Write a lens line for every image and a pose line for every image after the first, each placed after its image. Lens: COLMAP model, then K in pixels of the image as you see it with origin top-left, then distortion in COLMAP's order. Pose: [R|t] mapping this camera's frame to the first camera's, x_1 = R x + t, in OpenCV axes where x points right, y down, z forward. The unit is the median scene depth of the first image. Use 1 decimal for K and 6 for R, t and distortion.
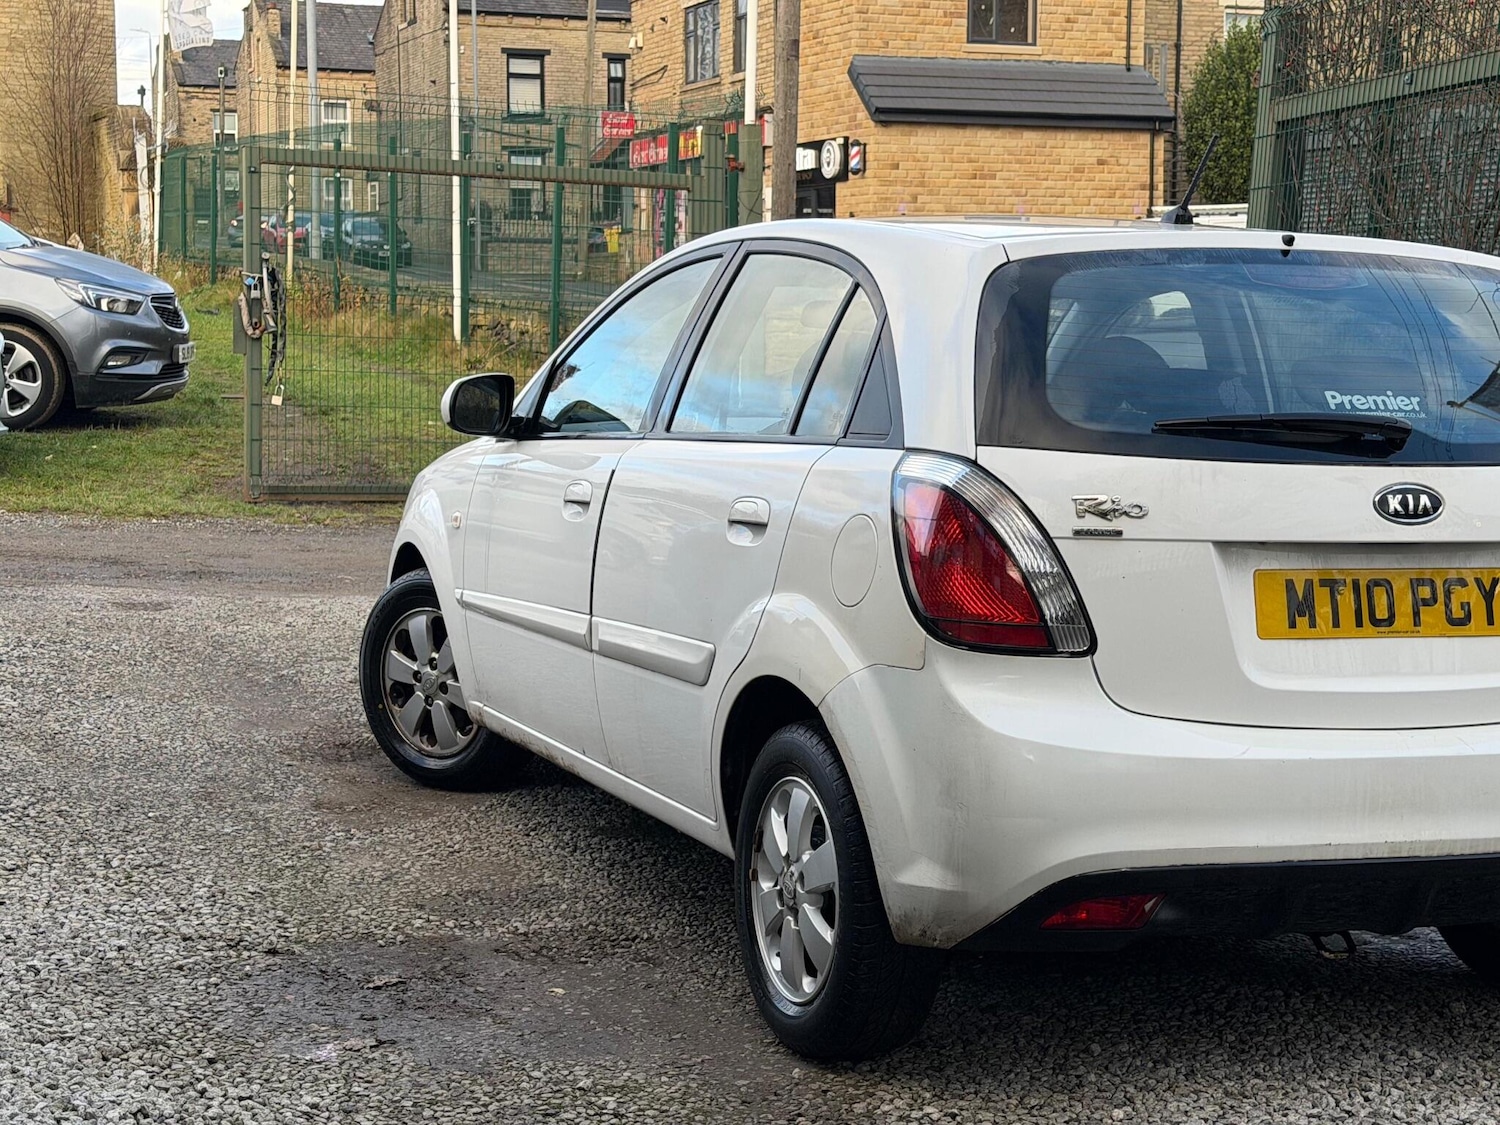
lens RADIAL K [[2627.7, 0, 757.4], [0, 2627.7, 563.5], [0, 0, 1]] dist [0.151983, -0.111788]
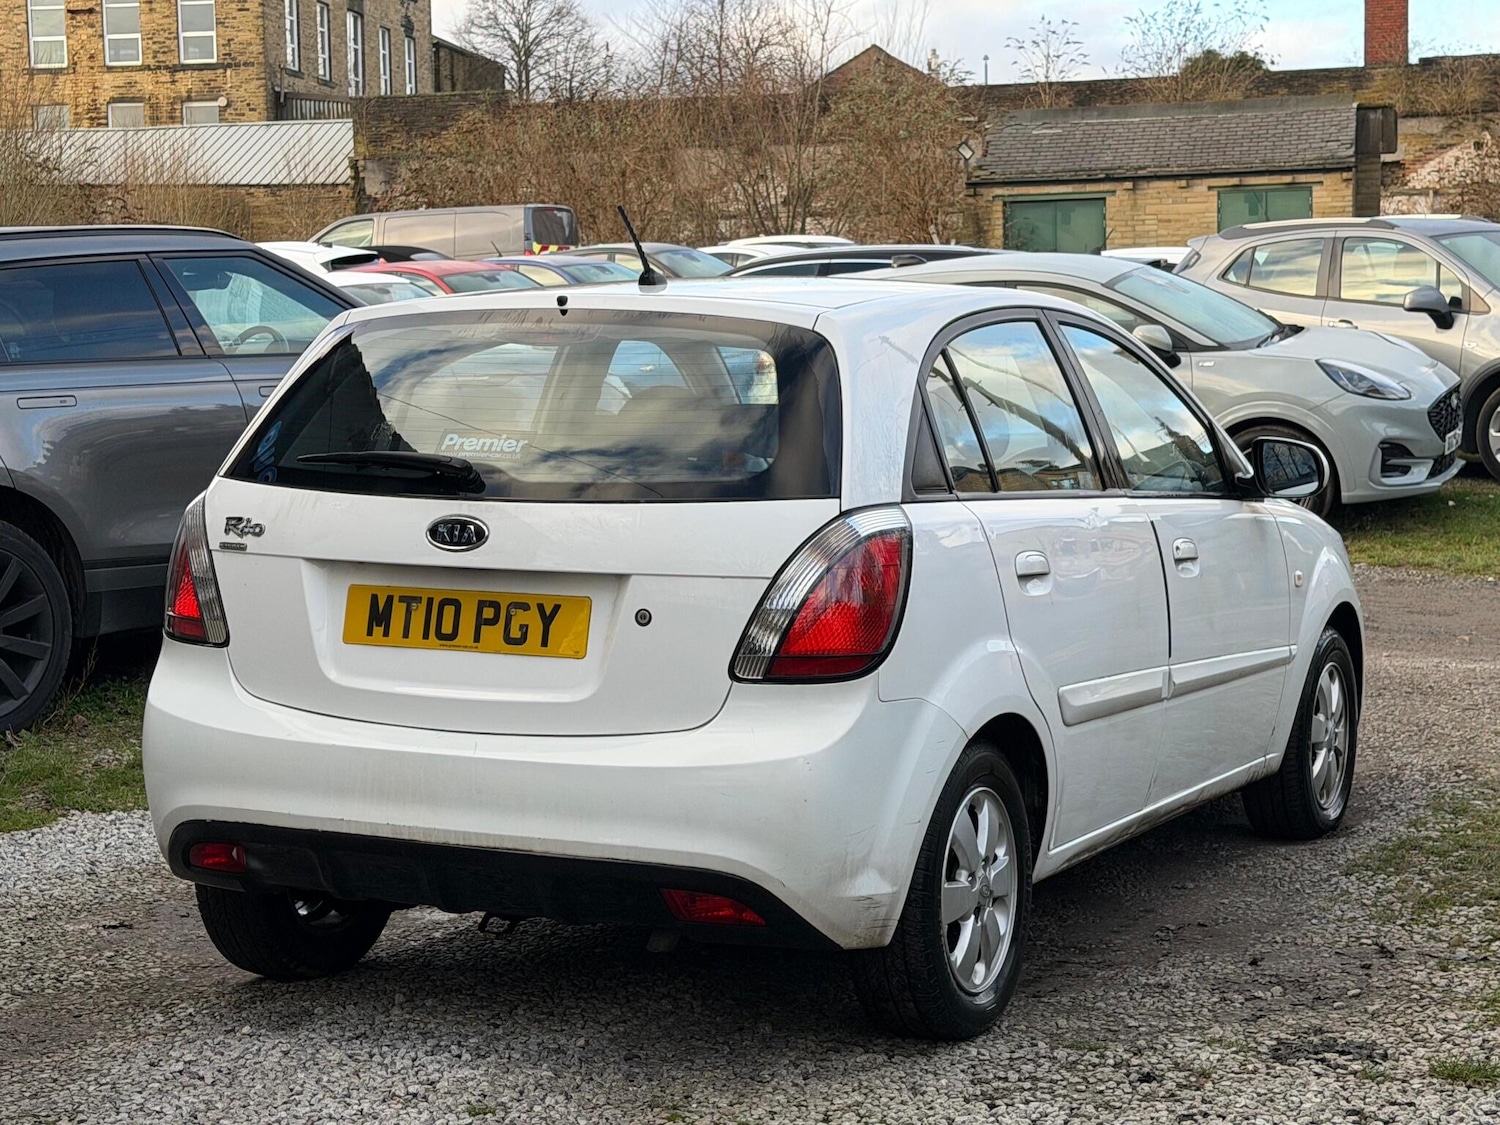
lens RADIAL K [[2911.6, 0, 737.4], [0, 2911.6, 544.2], [0, 0, 1]] dist [0.142768, -0.020264]
pose [[0.621750, 0.026540, -0.782766, 1.004481], [-0.053479, 0.998532, -0.008623, -0.010289], [0.781387, 0.047223, 0.622257, 0.246561]]
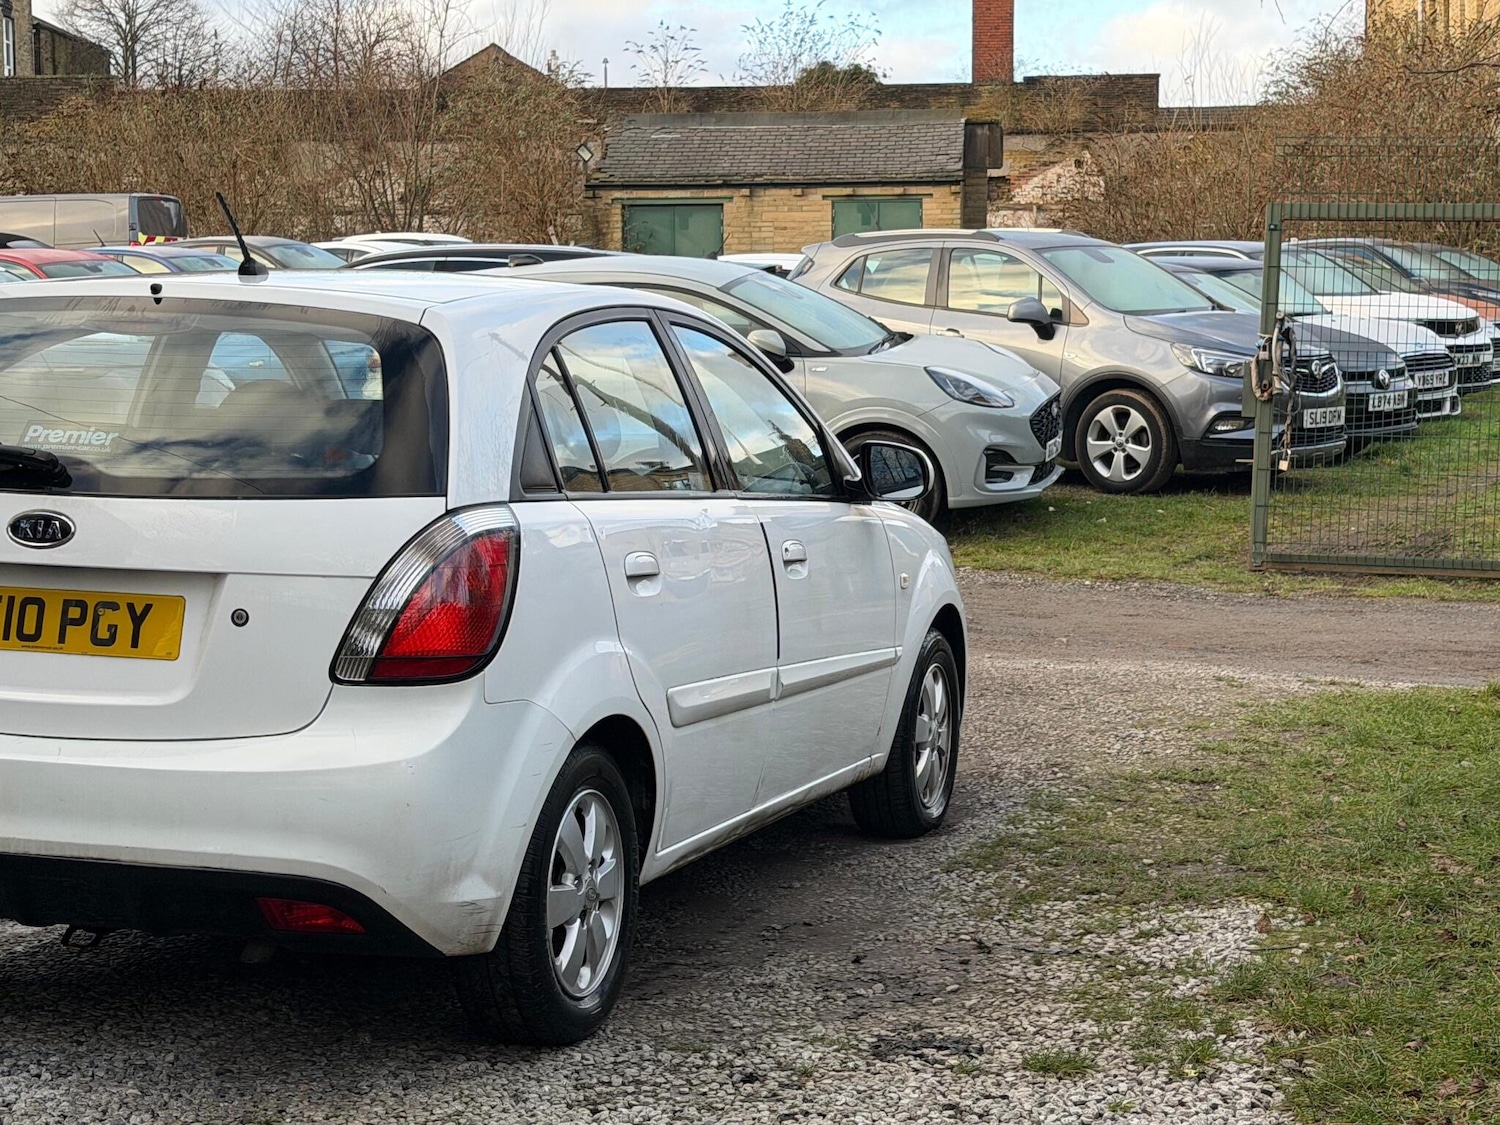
lens RADIAL K [[2905.9, 0, 784.6], [0, 2905.9, 555.0], [0, 0, 1]] dist [0.144637, -0.027839]
pose [[0.729274, 0.032925, -0.683429, 0.997479], [-0.058057, 0.998217, -0.013861, -0.009887], [0.681754, 0.049787, 0.729885, 0.257850]]
